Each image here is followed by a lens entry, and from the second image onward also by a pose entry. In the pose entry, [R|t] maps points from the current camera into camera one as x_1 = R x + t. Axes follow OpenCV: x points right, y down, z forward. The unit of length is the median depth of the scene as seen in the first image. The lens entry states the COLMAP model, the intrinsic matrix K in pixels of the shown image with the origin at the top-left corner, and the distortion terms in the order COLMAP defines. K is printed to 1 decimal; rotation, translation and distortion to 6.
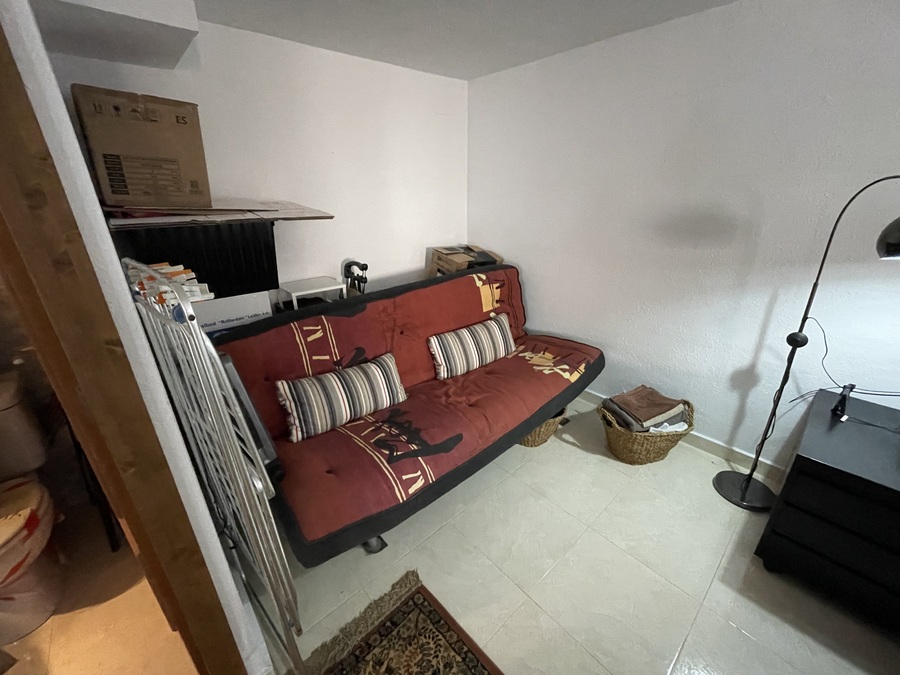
lens RADIAL K [[364.1, 0, 449.7], [0, 364.1, 334.4], [0, 0, 1]] dist [-0.006316, 0.000501]
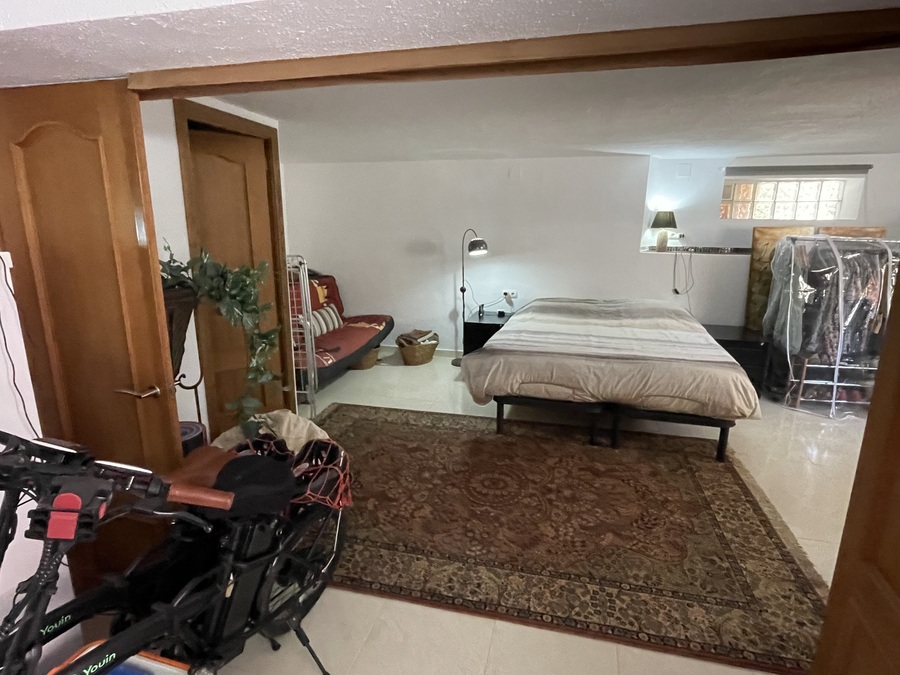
lens RADIAL K [[476.6, 0, 451.4], [0, 476.6, 334.5], [0, 0, 1]] dist [0.002385, 0.000959]
pose [[0.828667, -0.106857, 0.549447, -0.699402], [0.187722, 0.977814, -0.092953, 0.443106], [-0.527325, 0.180171, 0.830342, -1.198636]]
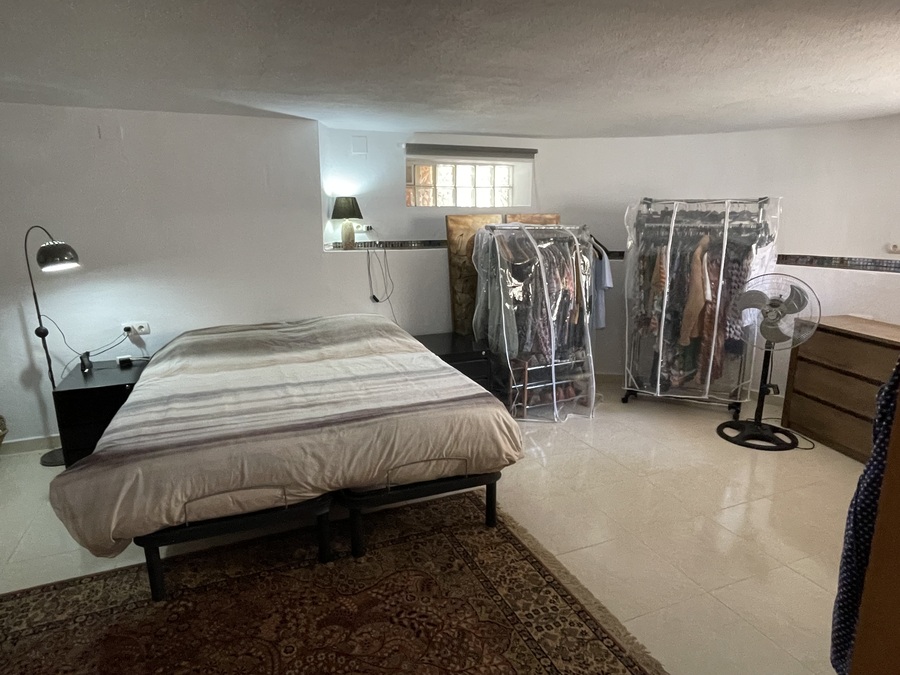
lens RADIAL K [[550.7, 0, 449.5], [0, 550.7, 338.8], [0, 0, 1]] dist [0.001177, -0.003565]
pose [[0.323482, -0.195225, 0.925876, -0.399290], [0.351530, 0.933250, 0.073963, 0.323144], [-0.878514, 0.301547, 0.370517, -0.889532]]
